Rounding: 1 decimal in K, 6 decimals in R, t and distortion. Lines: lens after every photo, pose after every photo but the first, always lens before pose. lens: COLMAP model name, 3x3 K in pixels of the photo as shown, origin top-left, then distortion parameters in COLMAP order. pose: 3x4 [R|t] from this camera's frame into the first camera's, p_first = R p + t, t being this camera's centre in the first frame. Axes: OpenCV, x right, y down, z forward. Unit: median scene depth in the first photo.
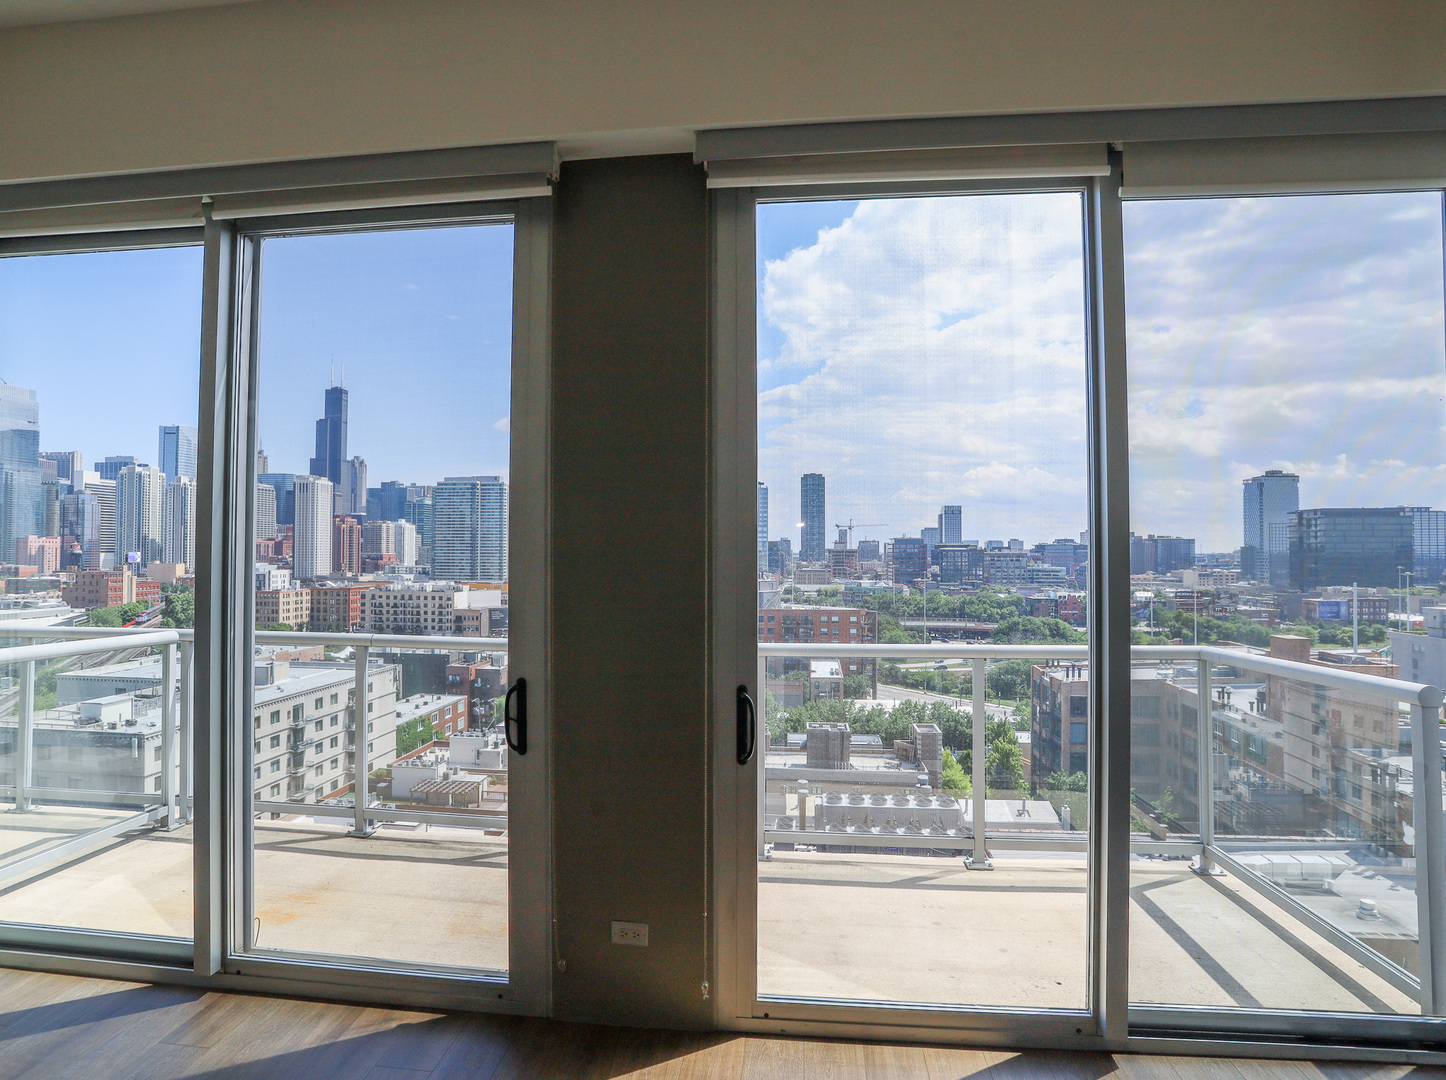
lens RADIAL K [[831.7, 0, 702.4], [0, 831.7, 536.2], [0, 0, 1]] dist [-0.070437, 0.001370]
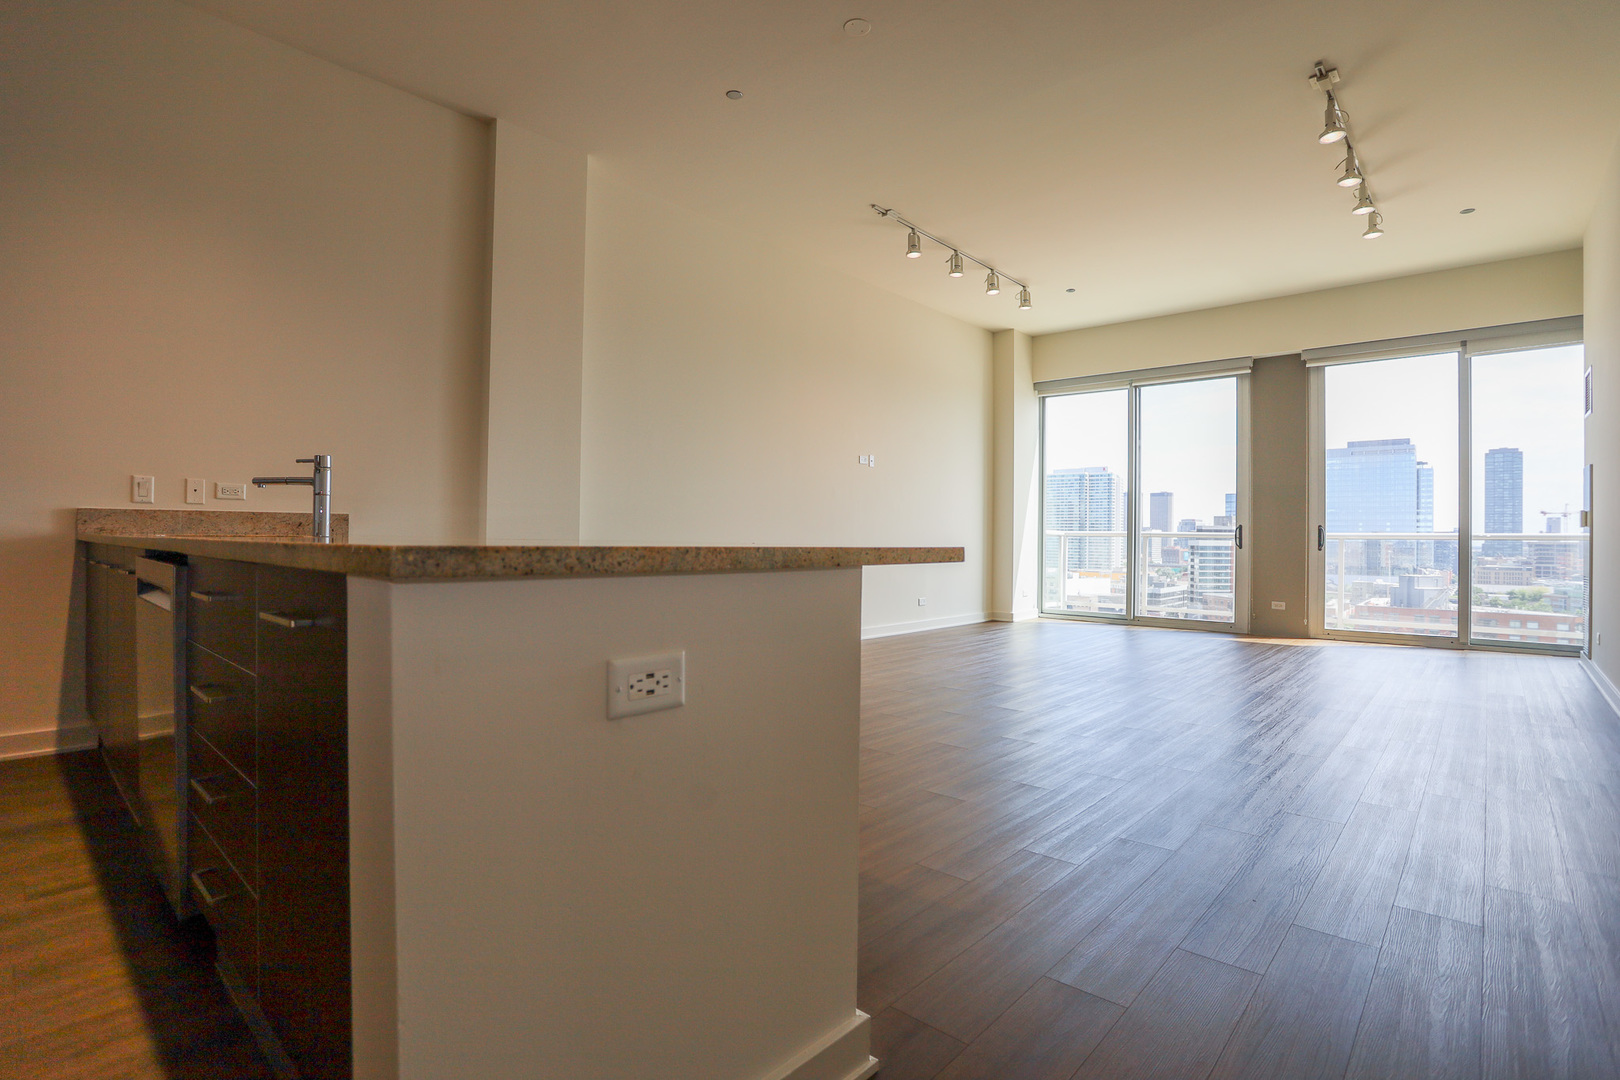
lens RADIAL K [[786.1, 0, 810.0], [0, 786.1, 540.0], [0, 0, 1]] dist [-0.035920, 0.001322]
pose [[0.822770, 0.007386, -0.568326, 0.121164], [0.002681, 0.999854, 0.016875, 0.177776], [0.568368, -0.015408, 0.822630, -2.417496]]
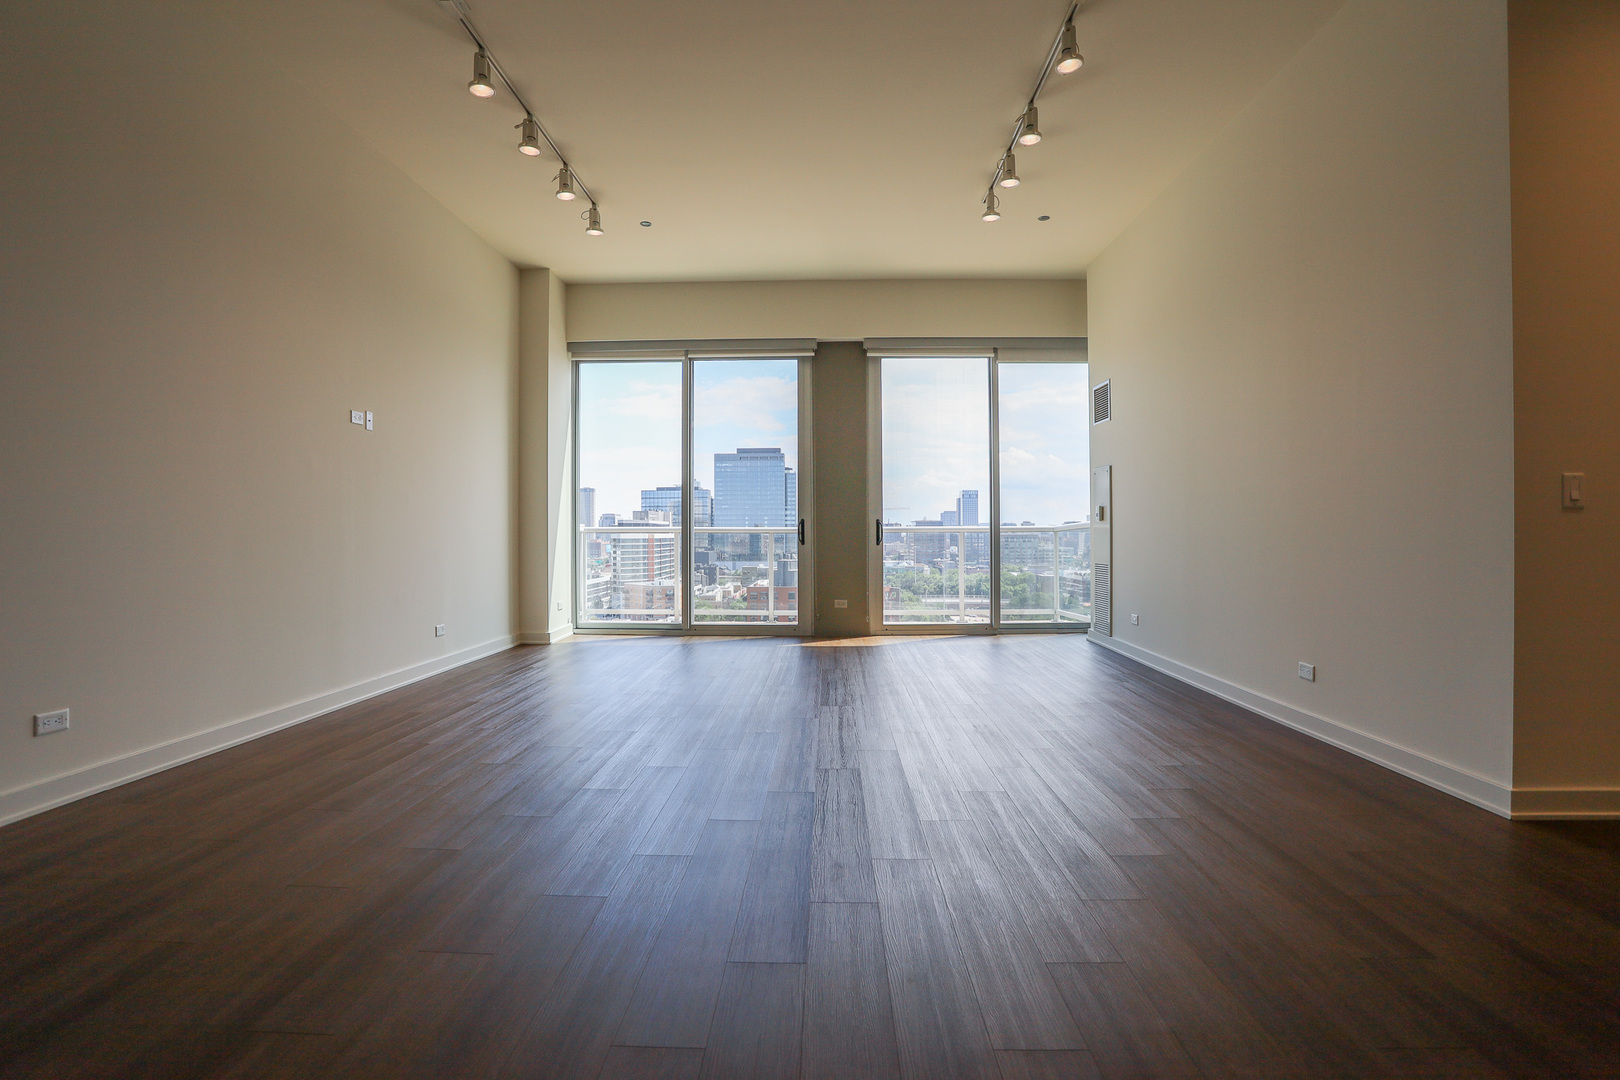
lens RADIAL K [[794.8, 0, 810.0], [0, 794.8, 540.0], [0, 0, 1]] dist [-0.082382, 0.000367]
pose [[0.995474, -0.006561, 0.094809, -0.465790], [0.004086, 0.999646, 0.026272, 0.174323], [-0.094948, -0.025765, 0.995149, -1.837501]]
